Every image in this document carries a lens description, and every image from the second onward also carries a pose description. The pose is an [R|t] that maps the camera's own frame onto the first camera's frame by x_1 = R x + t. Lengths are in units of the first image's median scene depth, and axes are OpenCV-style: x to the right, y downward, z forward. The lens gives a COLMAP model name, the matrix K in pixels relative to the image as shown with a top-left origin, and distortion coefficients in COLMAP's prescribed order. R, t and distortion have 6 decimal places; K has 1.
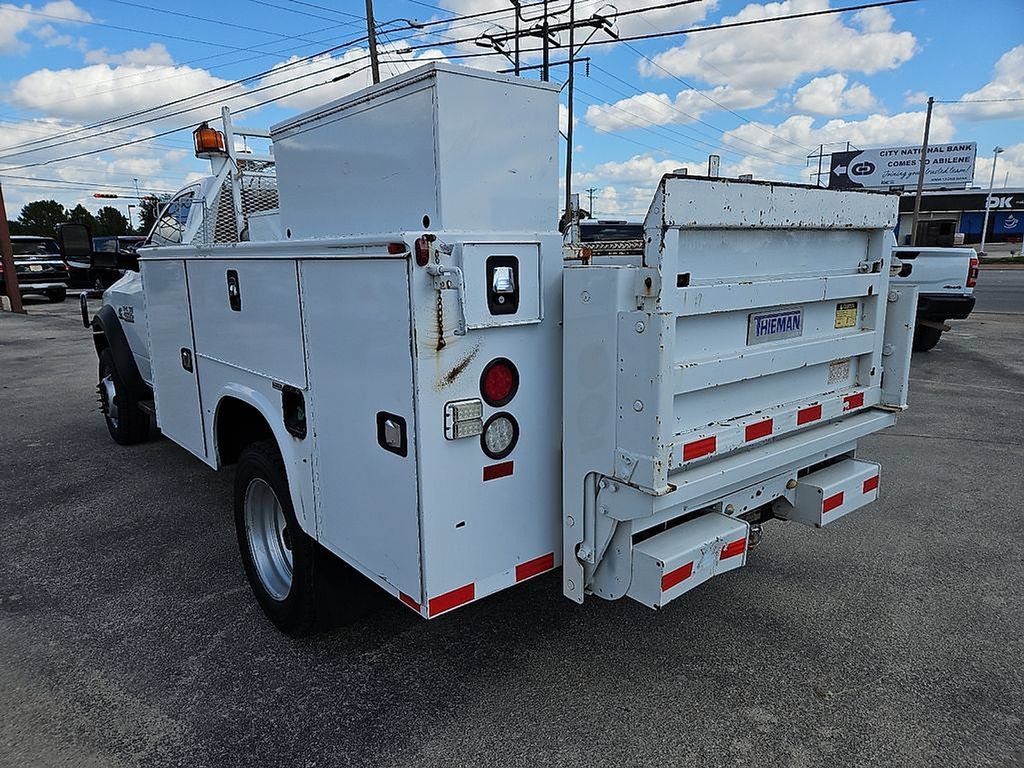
lens RADIAL K [[691.8, 0, 499.0], [0, 691.8, 396.9], [0, 0, 1]] dist [0.065070, -0.054999]
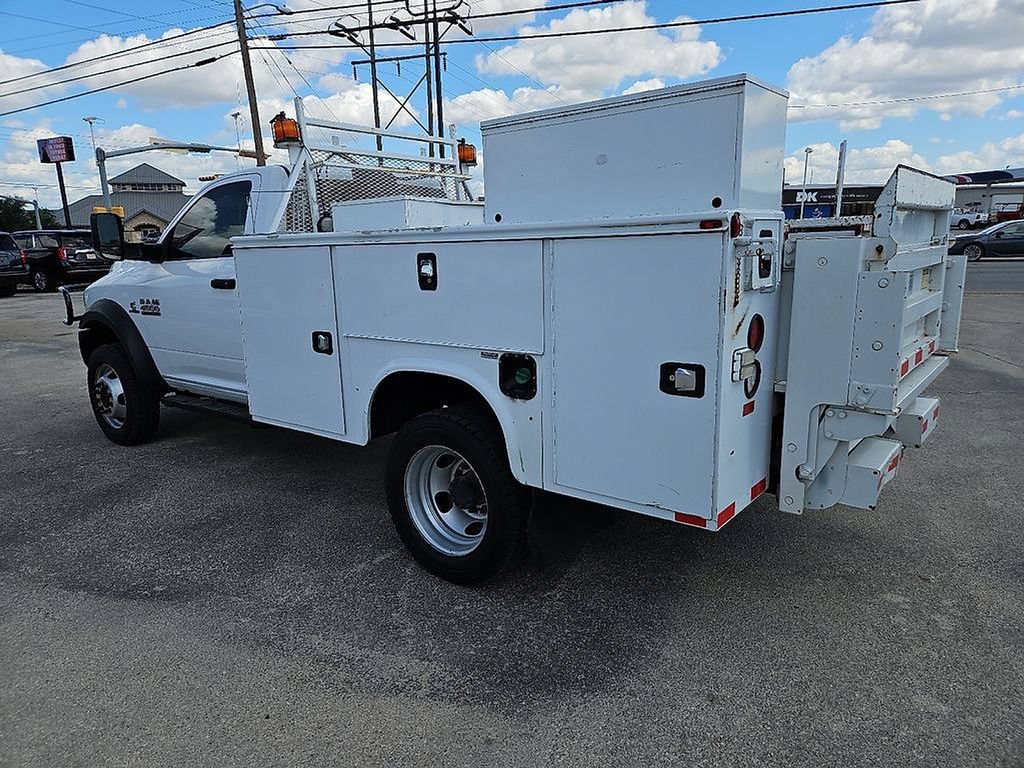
lens RADIAL K [[691.8, 0, 498.3], [0, 691.8, 388.5], [0, 0, 1]] dist [0.065070, -0.054999]
pose [[0.977387, -0.054471, 0.204322, -0.240251], [0.054870, 0.998487, 0.003719, 0.015531], [-0.204215, 0.007576, 0.978897, -0.038543]]
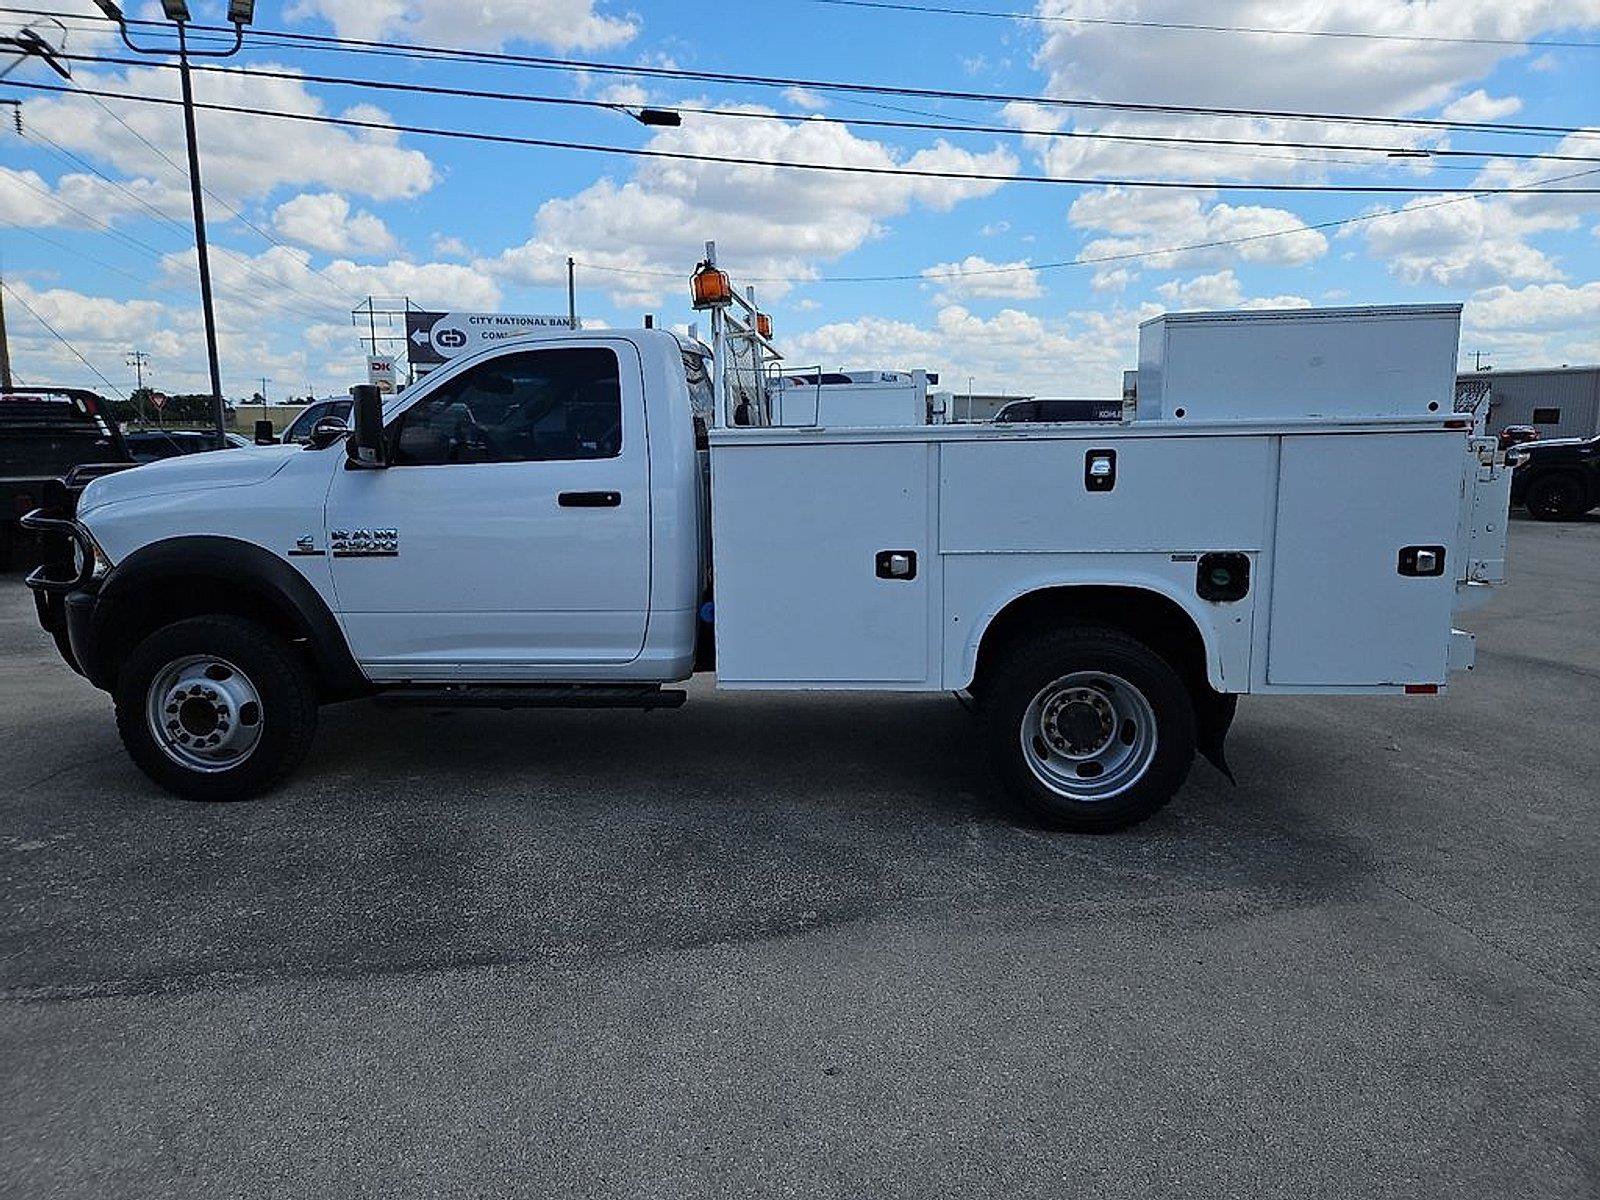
lens RADIAL K [[1080.9, 0, 784.3], [0, 1080.9, 605.3], [0, 0, 1]] dist [0.065070, -0.054999]
pose [[0.695288, -0.101844, 0.711480, -0.850943], [0.148682, 0.988878, -0.003747, -0.012762], [-0.703185, 0.108389, 0.702697, 0.129426]]
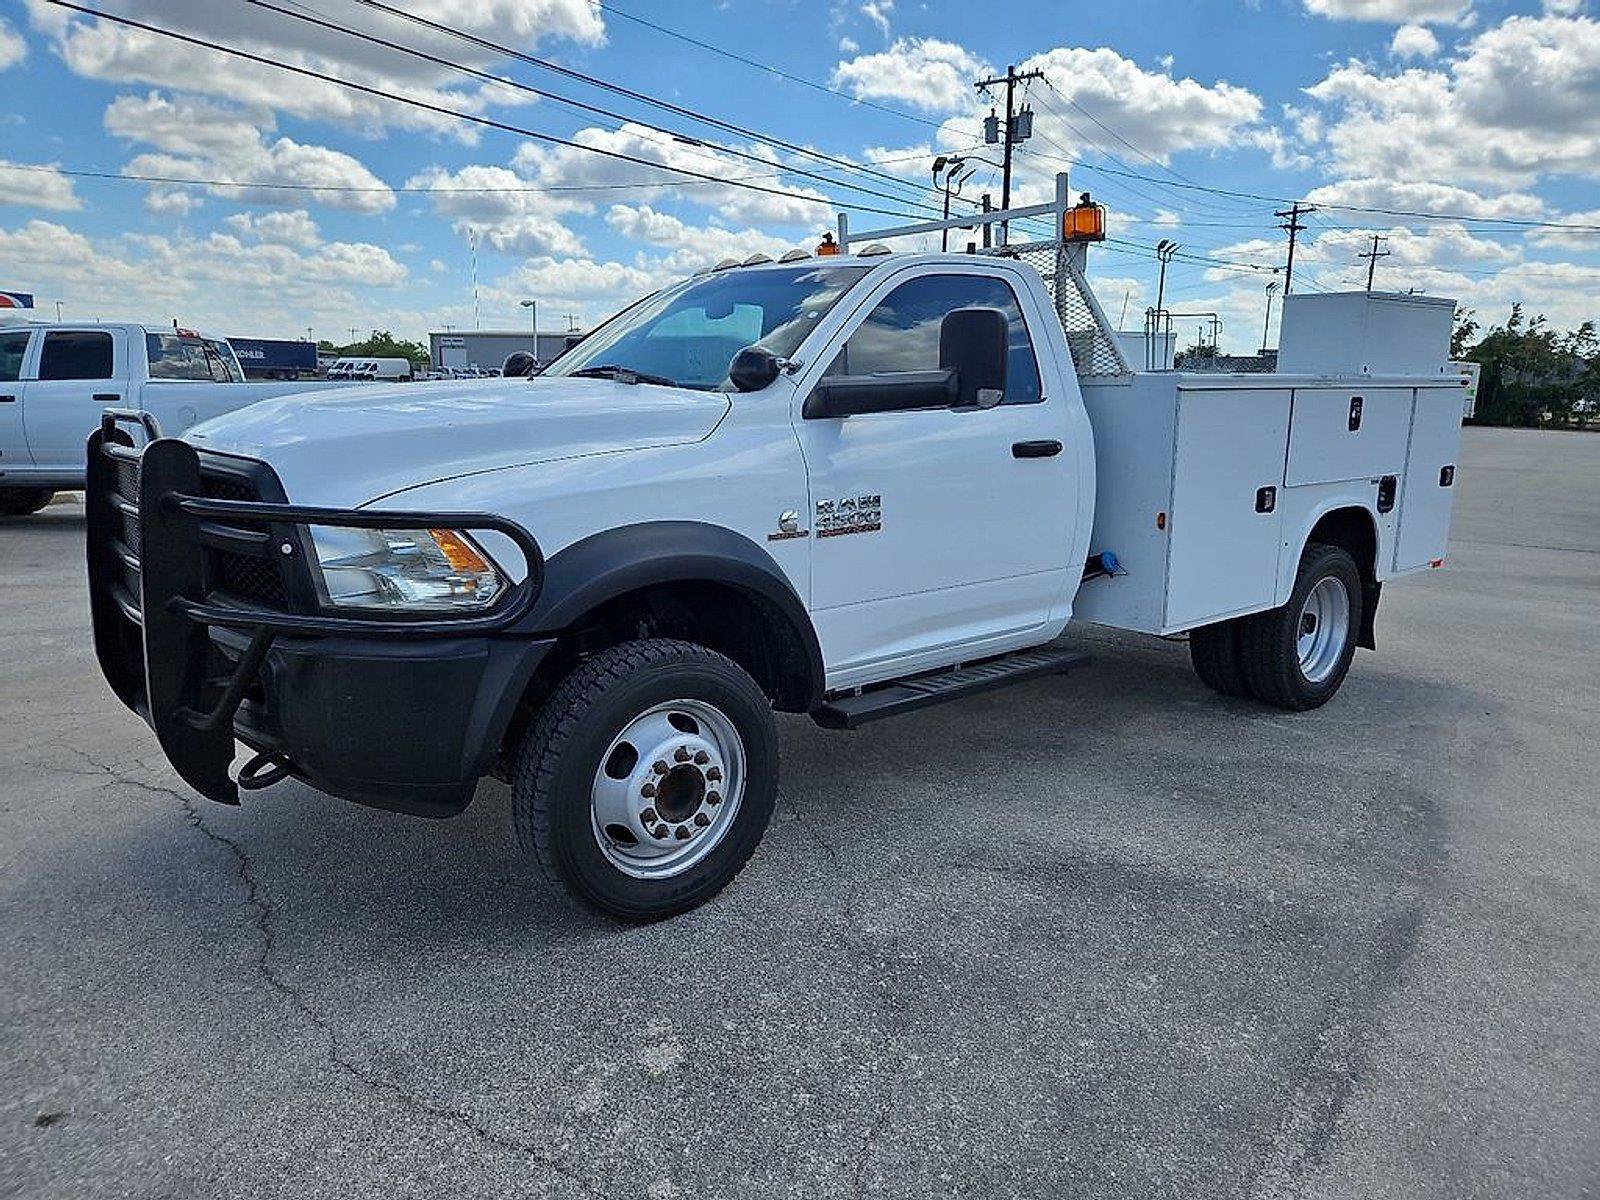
lens RADIAL K [[1080.9, 0, 792.0], [0, 1080.9, 591.6], [0, 0, 1]] dist [0.065070, -0.054999]
pose [[-0.007506, -0.173642, 0.984780, -1.097673], [0.198115, 0.965028, 0.171670, -0.179192], [-0.980150, 0.196388, 0.027158, 0.942011]]
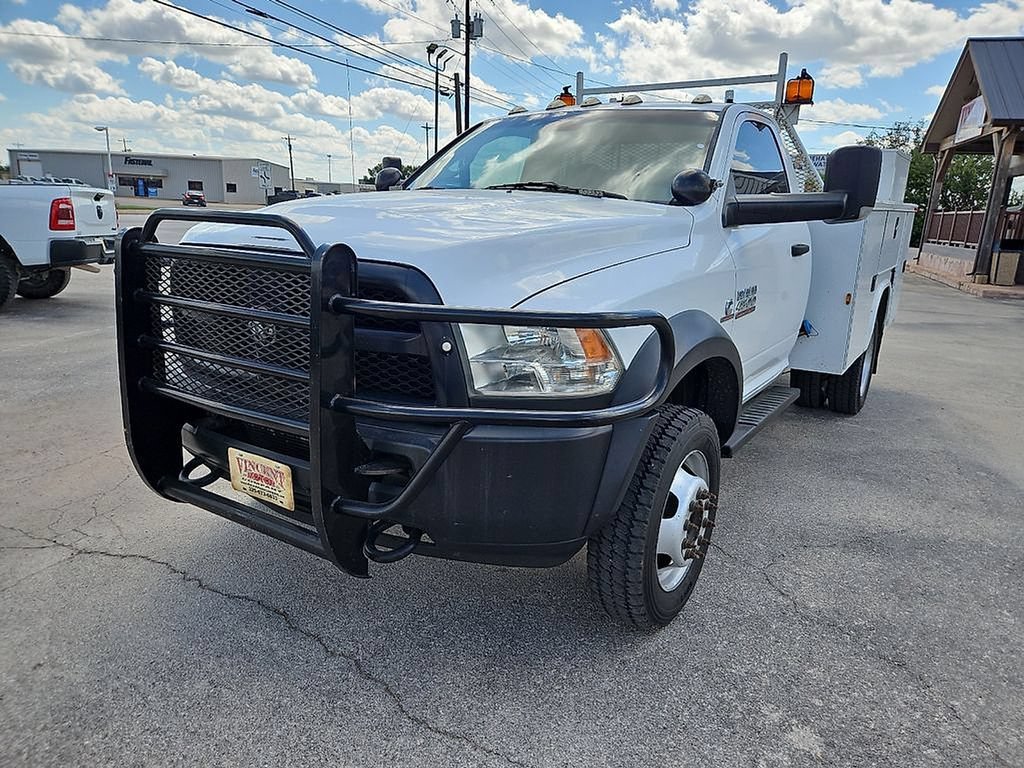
lens RADIAL K [[691.8, 0, 517.5], [0, 691.8, 391.0], [0, 0, 1]] dist [0.065070, -0.054999]
pose [[-0.303447, -0.241065, 0.921850, -0.936873], [0.168773, 0.938573, 0.300993, -0.233896], [-0.937782, 0.246918, -0.244122, 1.227925]]
